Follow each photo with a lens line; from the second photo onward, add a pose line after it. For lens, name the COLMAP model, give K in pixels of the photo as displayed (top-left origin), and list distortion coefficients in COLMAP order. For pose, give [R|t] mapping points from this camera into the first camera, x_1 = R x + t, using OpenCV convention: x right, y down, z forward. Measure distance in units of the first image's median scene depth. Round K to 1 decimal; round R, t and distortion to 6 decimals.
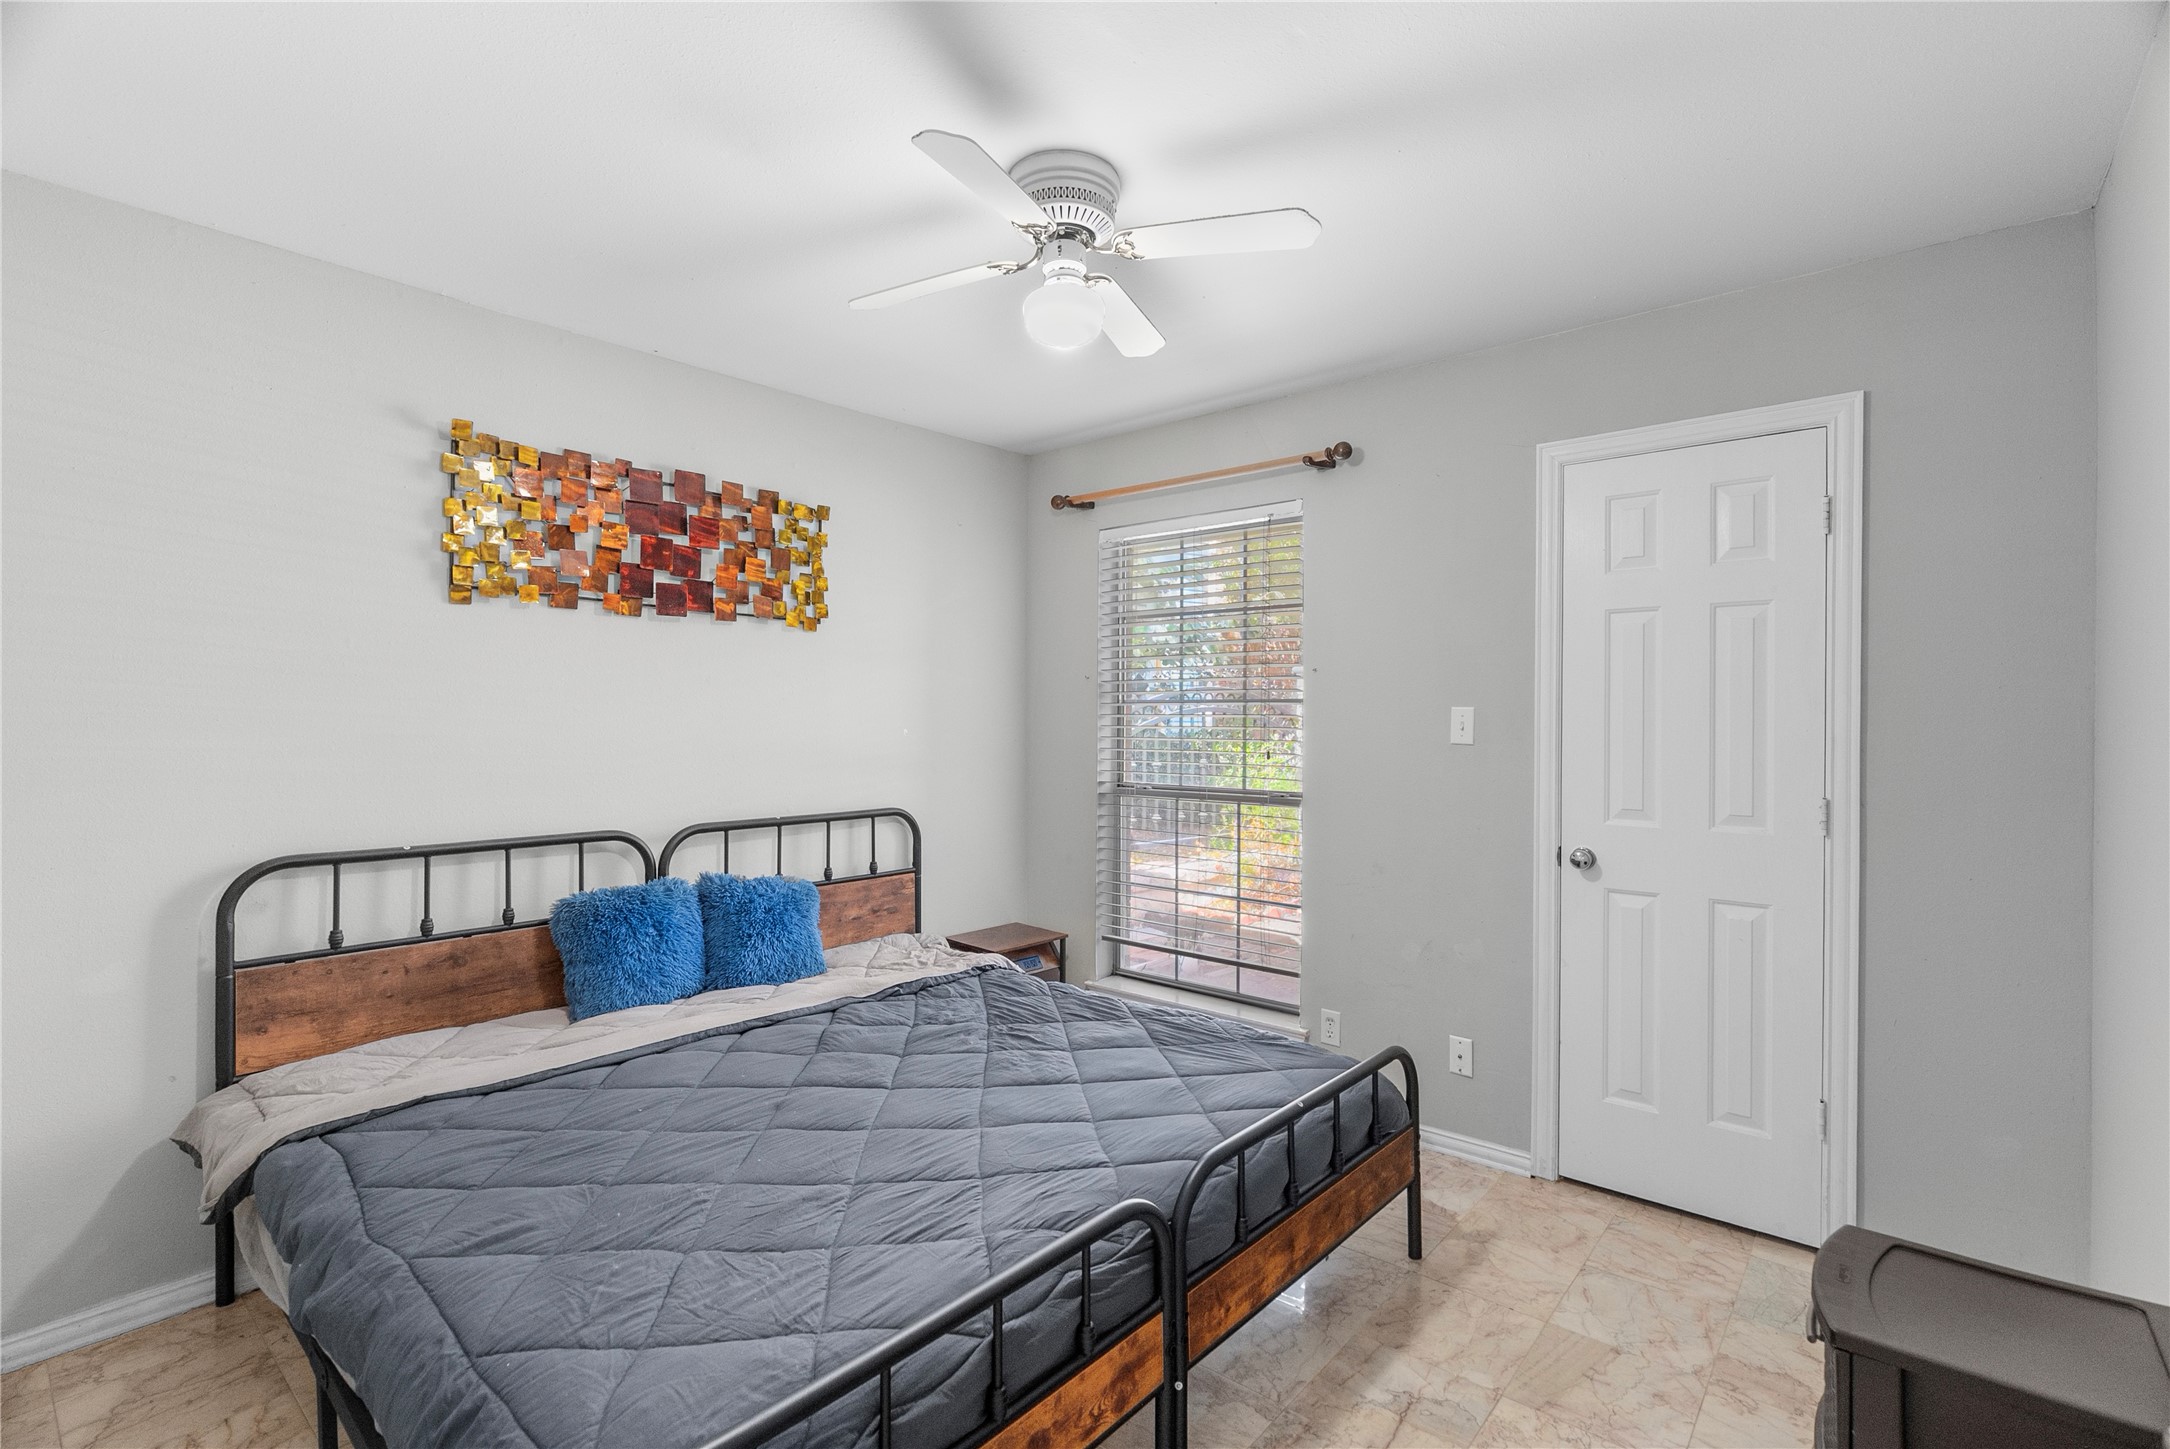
lens RADIAL K [[990.7, 0, 1080.4], [0, 990.7, 724.0], [0, 0, 1]] dist [-0.010126, 0.002730]
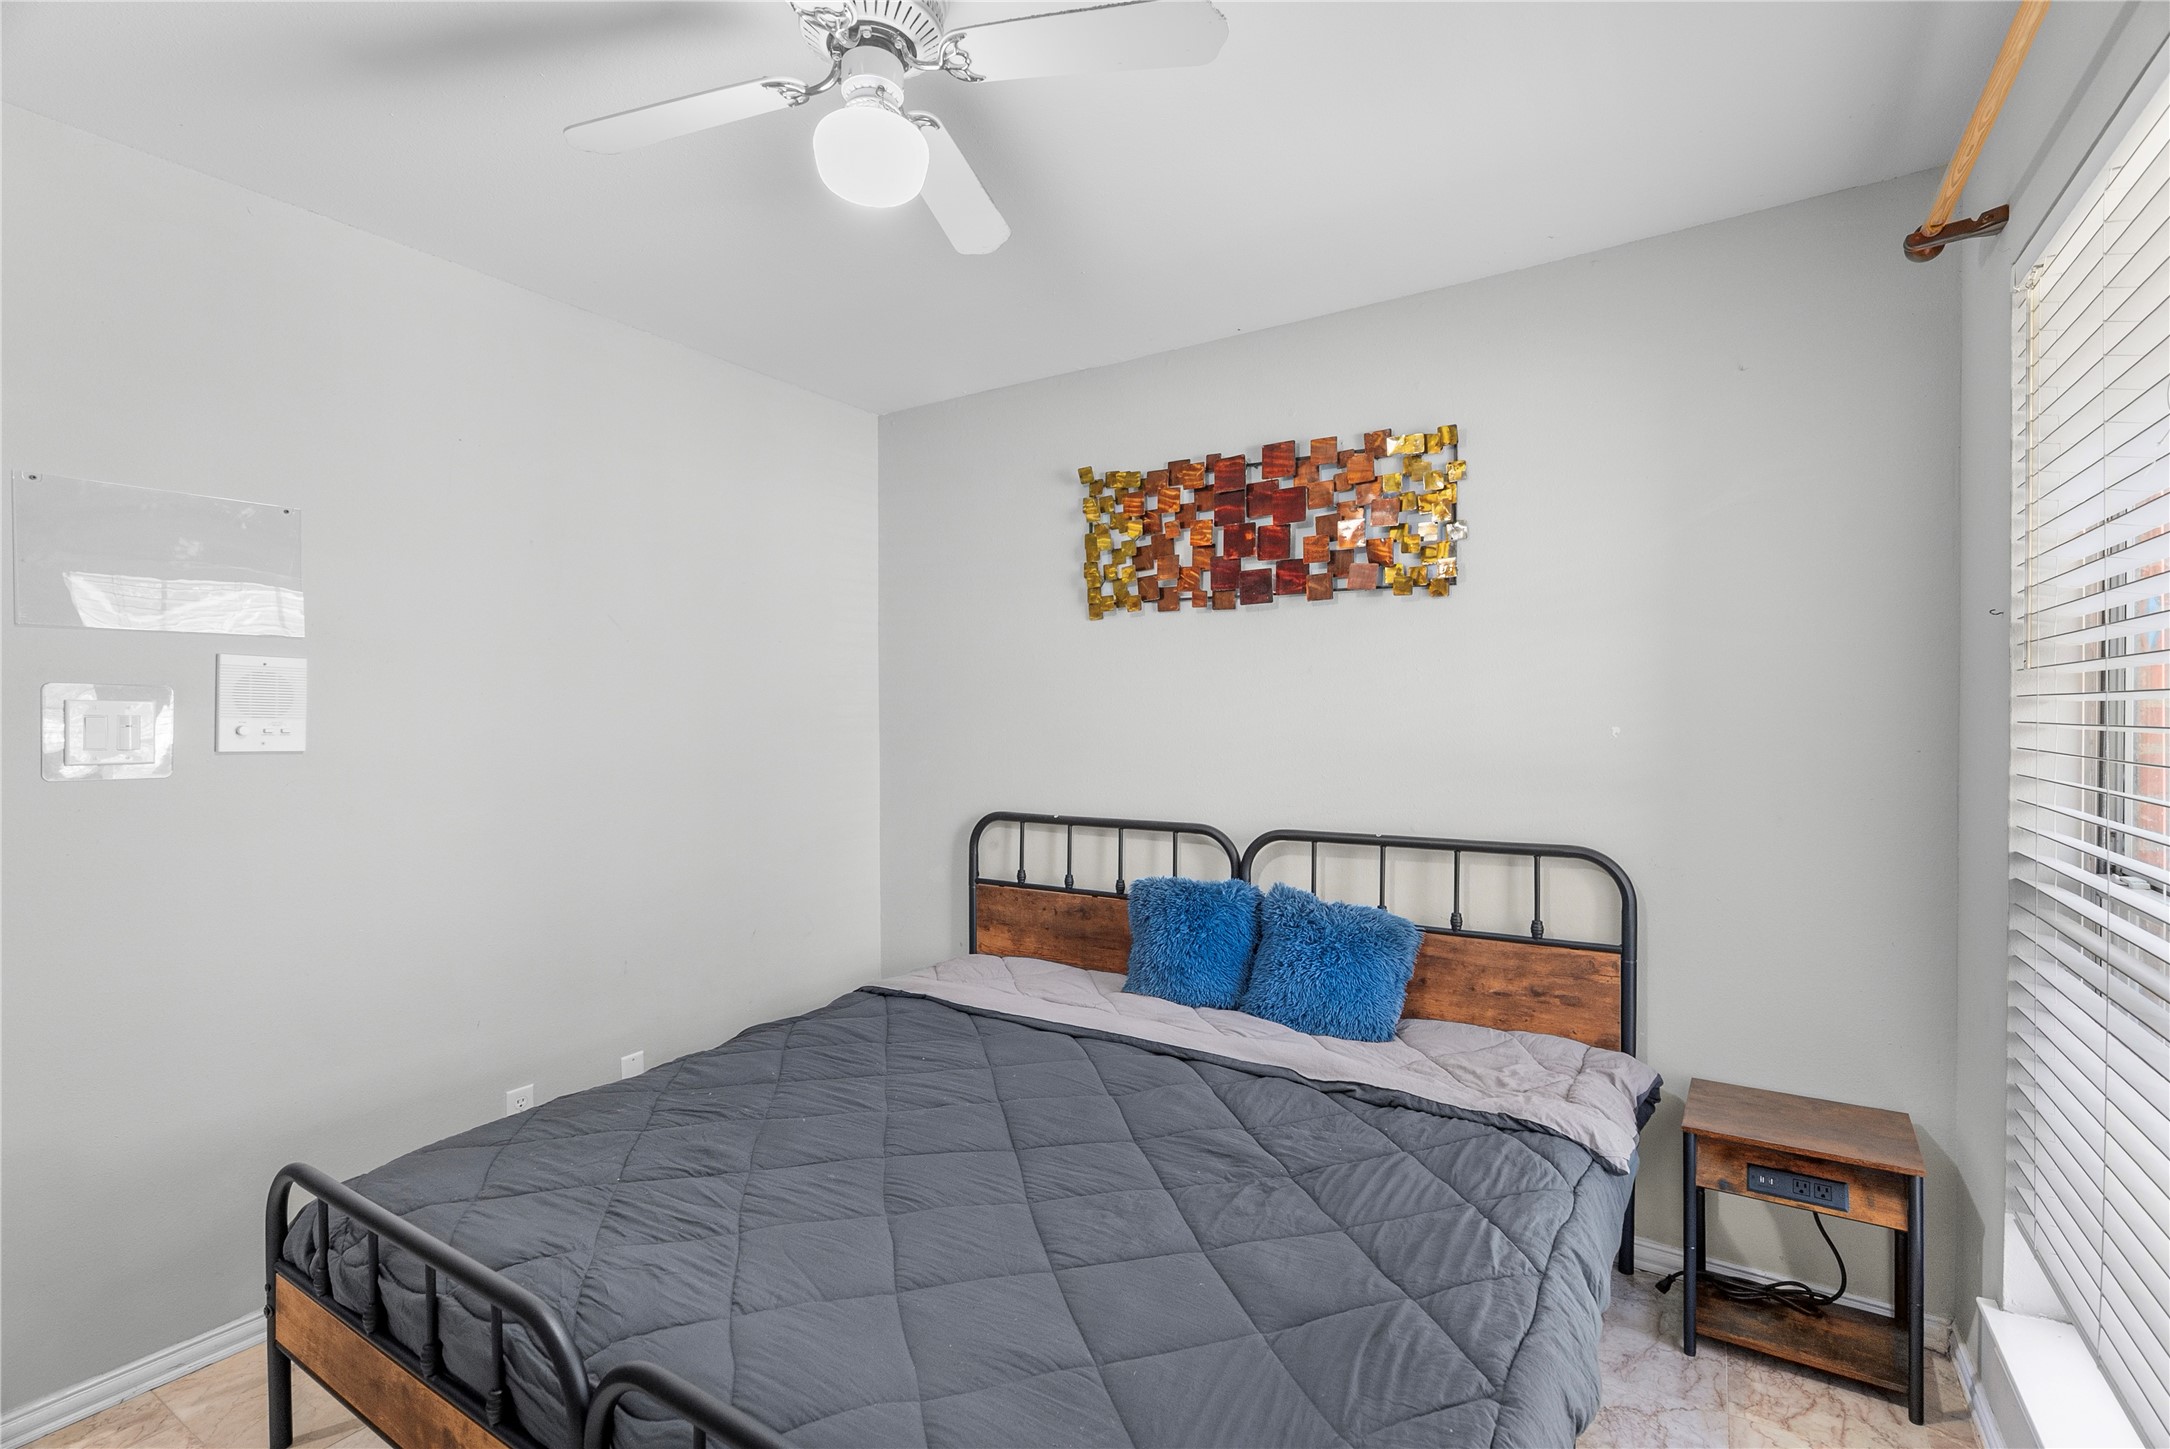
lens RADIAL K [[990.7, 0, 1082.8], [0, 990.7, 721.2], [0, 0, 1]] dist [-0.010126, 0.002730]
pose [[0.157938, 0.004397, -0.987439, 0.492916], [0.002718, 0.999984, 0.004887, -0.002948], [0.987445, -0.003456, 0.157924, 0.694627]]
